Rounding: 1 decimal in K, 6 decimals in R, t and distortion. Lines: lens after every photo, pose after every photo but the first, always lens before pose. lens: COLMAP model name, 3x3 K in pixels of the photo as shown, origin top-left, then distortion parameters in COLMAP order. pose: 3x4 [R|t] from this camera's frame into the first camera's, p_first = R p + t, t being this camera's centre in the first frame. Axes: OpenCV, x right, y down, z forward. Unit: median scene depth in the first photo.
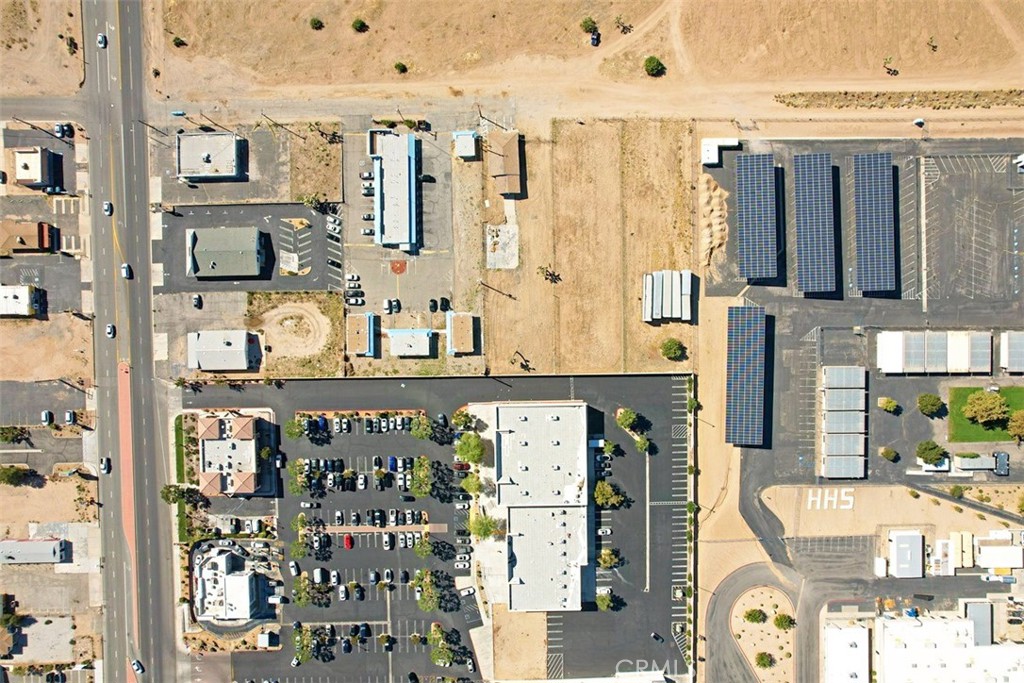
lens RADIAL K [[653.0, 0, 508.4], [0, 653.0, 345.5], [0, 0, 1]] dist [-0.070613, 0.054021]
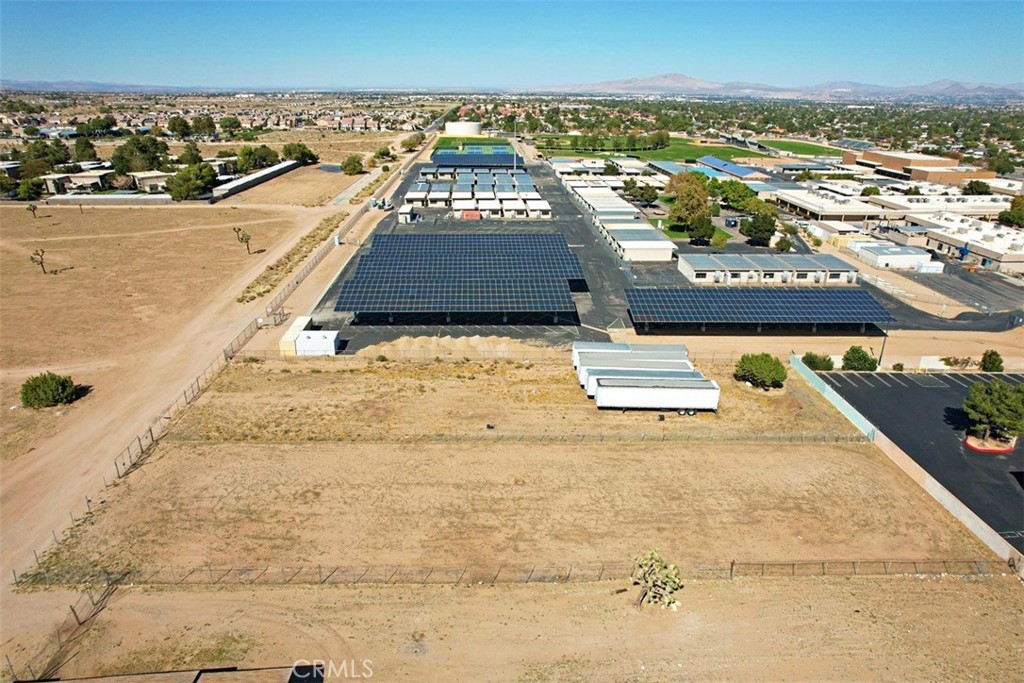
lens RADIAL K [[653.0, 0, 515.3], [0, 653.0, 344.0], [0, 0, 1]] dist [-0.070613, 0.054021]
pose [[-0.041409, -0.372067, 0.927282, -0.127235], [0.999135, -0.019066, 0.036968, -0.168910], [0.003925, 0.928010, 0.372535, 0.819254]]
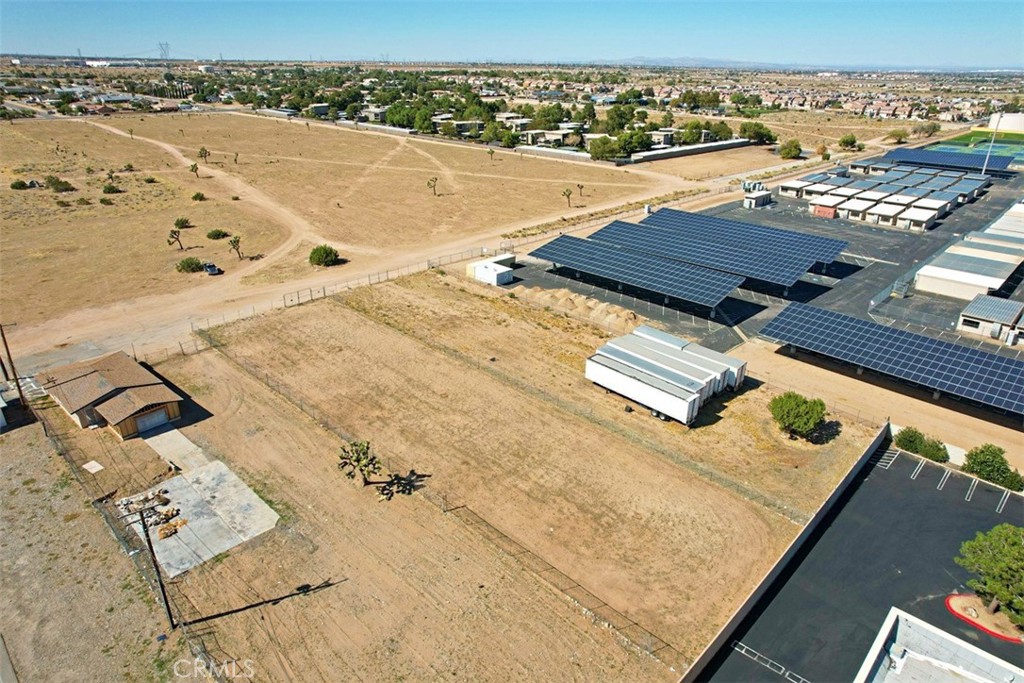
lens RADIAL K [[653.0, 0, 516.4], [0, 653.0, 346.9], [0, 0, 1]] dist [-0.070613, 0.054021]
pose [[0.695777, -0.289401, 0.657374, -0.075973], [0.718256, 0.278680, -0.637531, 0.108461], [0.001306, 0.915743, 0.401763, 0.817770]]
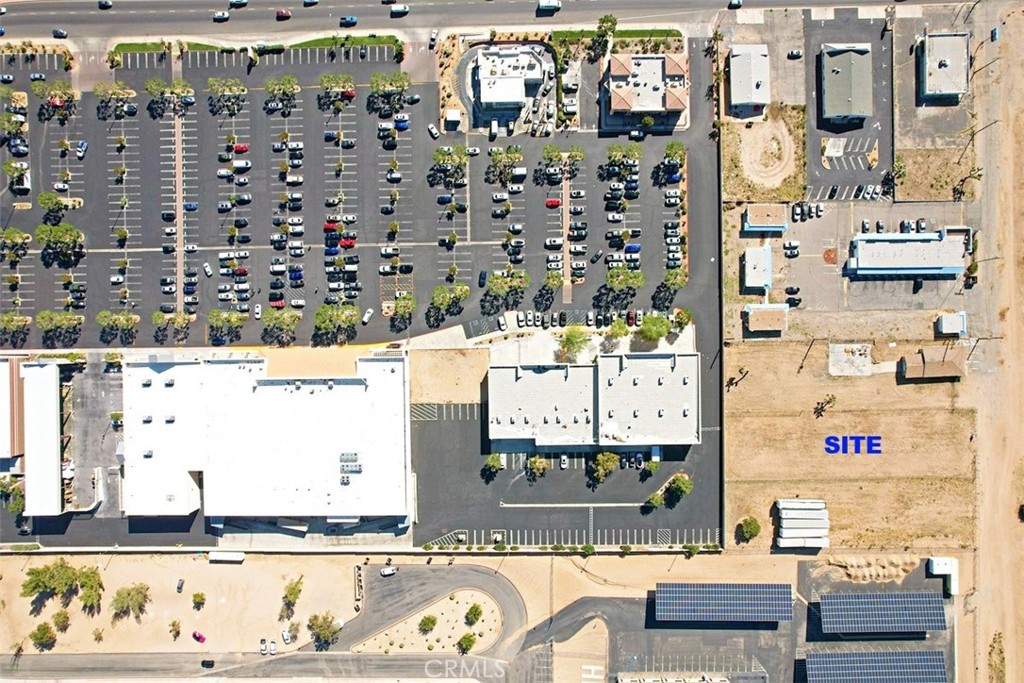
lens RADIAL K [[653.0, 0, 502.9], [0, 653.0, 349.2], [0, 0, 1]] dist [-0.070613, 0.054021]
pose [[-0.002353, 0.999987, 0.004567, -0.028672], [-0.999993, -0.002339, -0.003067, 0.387591], [-0.003057, -0.004574, 0.999985, 0.006700]]
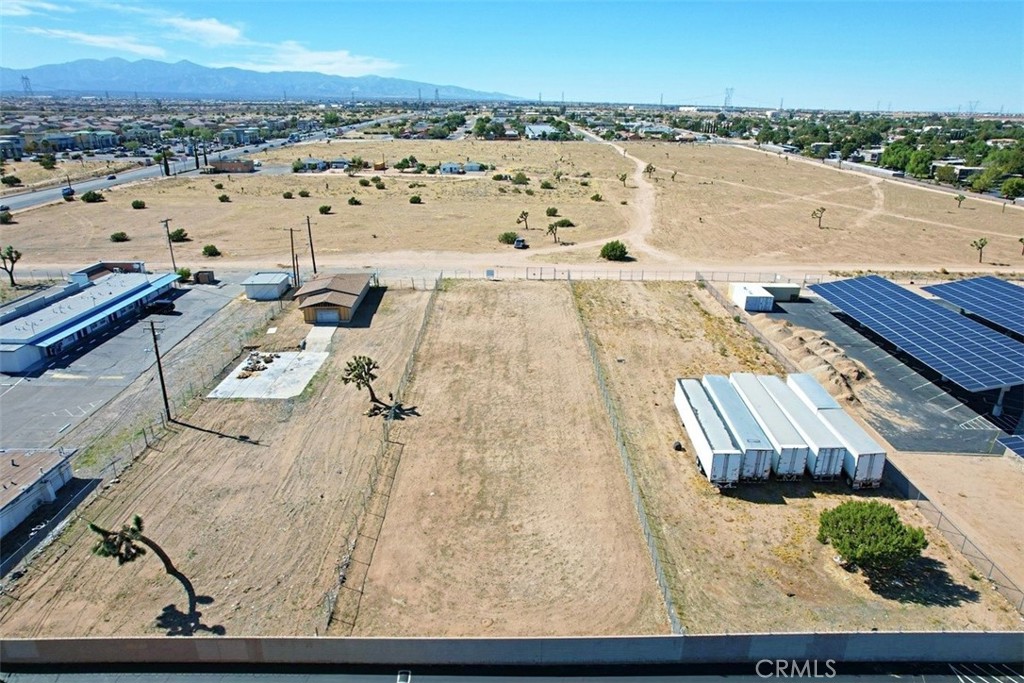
lens RADIAL K [[653.0, 0, 514.9], [0, 653.0, 350.3], [0, 0, 1]] dist [-0.070613, 0.054021]
pose [[0.999987, 0.004413, -0.002605, 0.128716], [-0.003963, 0.343823, -0.939026, 0.187034], [-0.003248, 0.939024, 0.343836, 0.858520]]
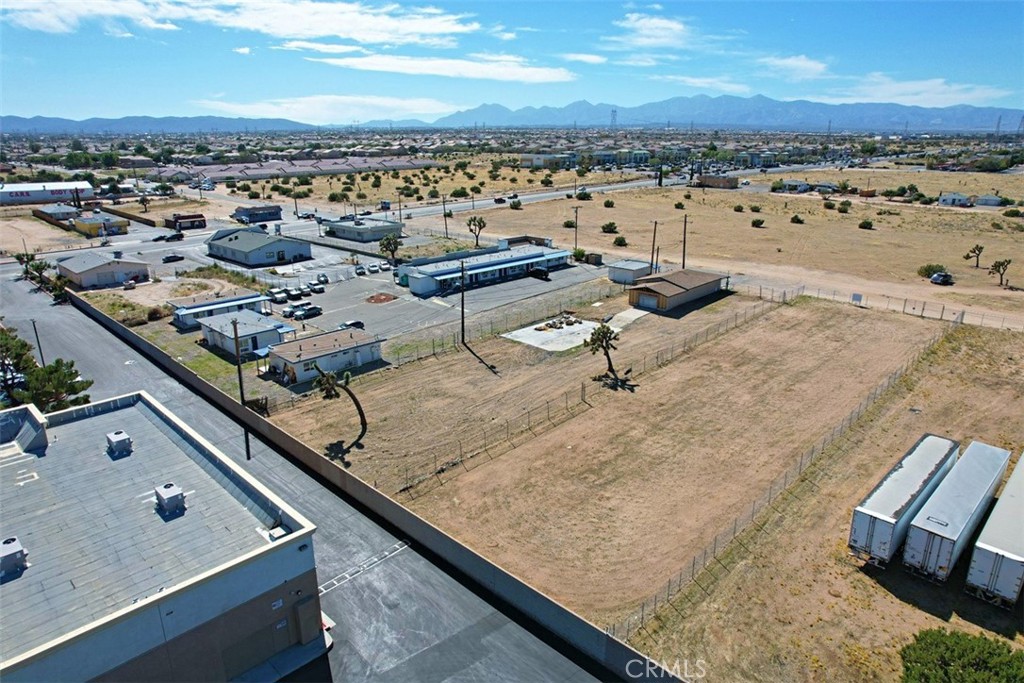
lens RADIAL K [[653.0, 0, 512.5], [0, 653.0, 345.4], [0, 0, 1]] dist [-0.070613, 0.054021]
pose [[0.703302, 0.216931, -0.676984, 0.252930], [-0.710860, 0.205698, -0.672582, 0.153794], [-0.006649, 0.954269, 0.298875, 0.880147]]
